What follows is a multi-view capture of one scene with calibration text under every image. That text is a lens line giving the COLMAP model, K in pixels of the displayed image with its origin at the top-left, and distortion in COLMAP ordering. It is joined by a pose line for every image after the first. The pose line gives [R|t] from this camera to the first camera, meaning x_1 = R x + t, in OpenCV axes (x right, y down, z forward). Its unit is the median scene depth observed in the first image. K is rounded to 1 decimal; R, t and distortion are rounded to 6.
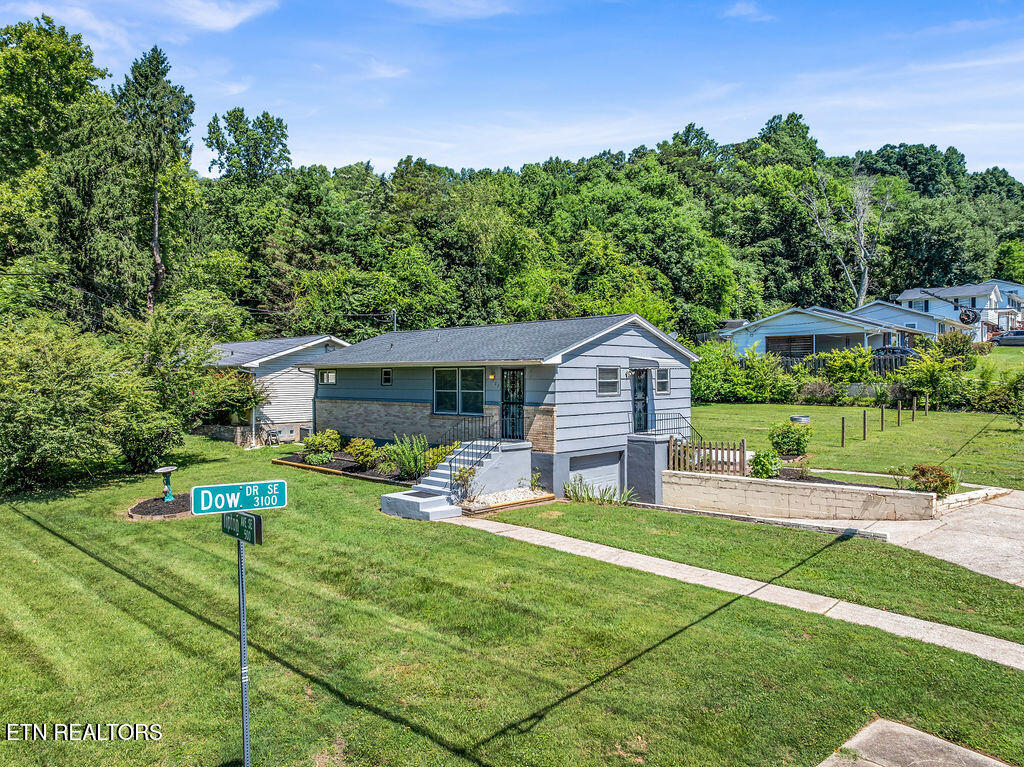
lens RADIAL K [[727.5, 0, 514.4], [0, 727.5, 387.7], [0, 0, 1]] dist [-0.038618, -0.005412]
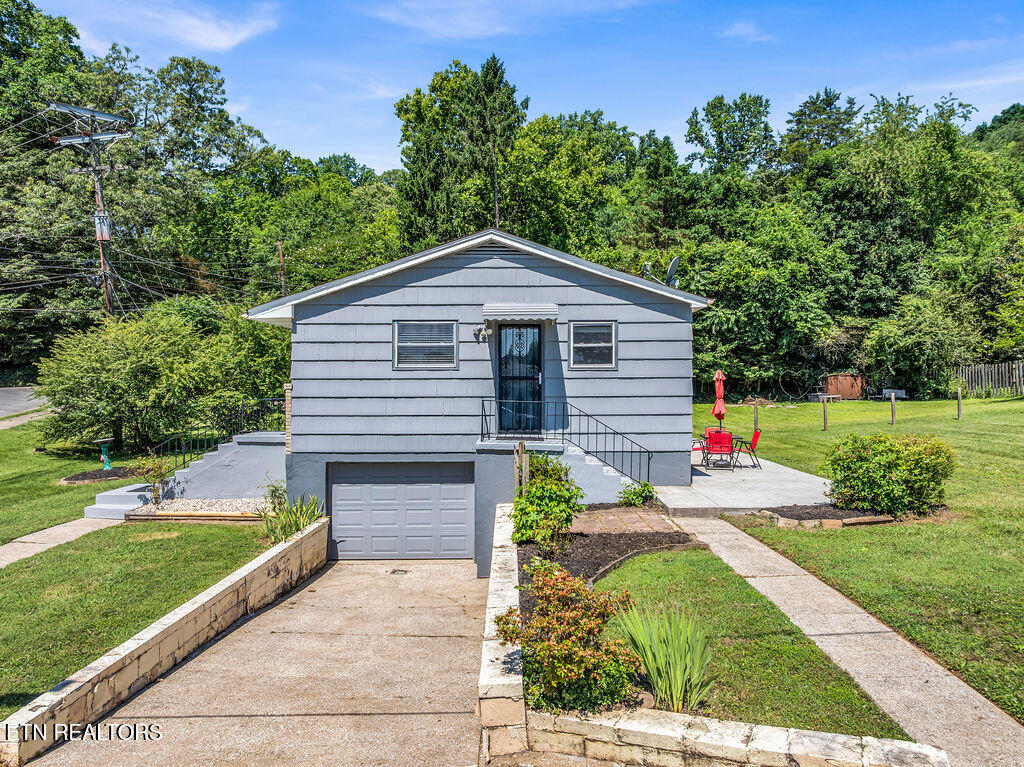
lens RADIAL K [[727.5, 0, 514.4], [0, 727.5, 387.7], [0, 0, 1]] dist [-0.038618, -0.005412]
pose [[0.680277, 0.005368, -0.732935, 0.567221], [-0.008890, 0.999960, -0.000928, 0.024108], [0.732901, 0.007148, 0.680298, 0.575317]]
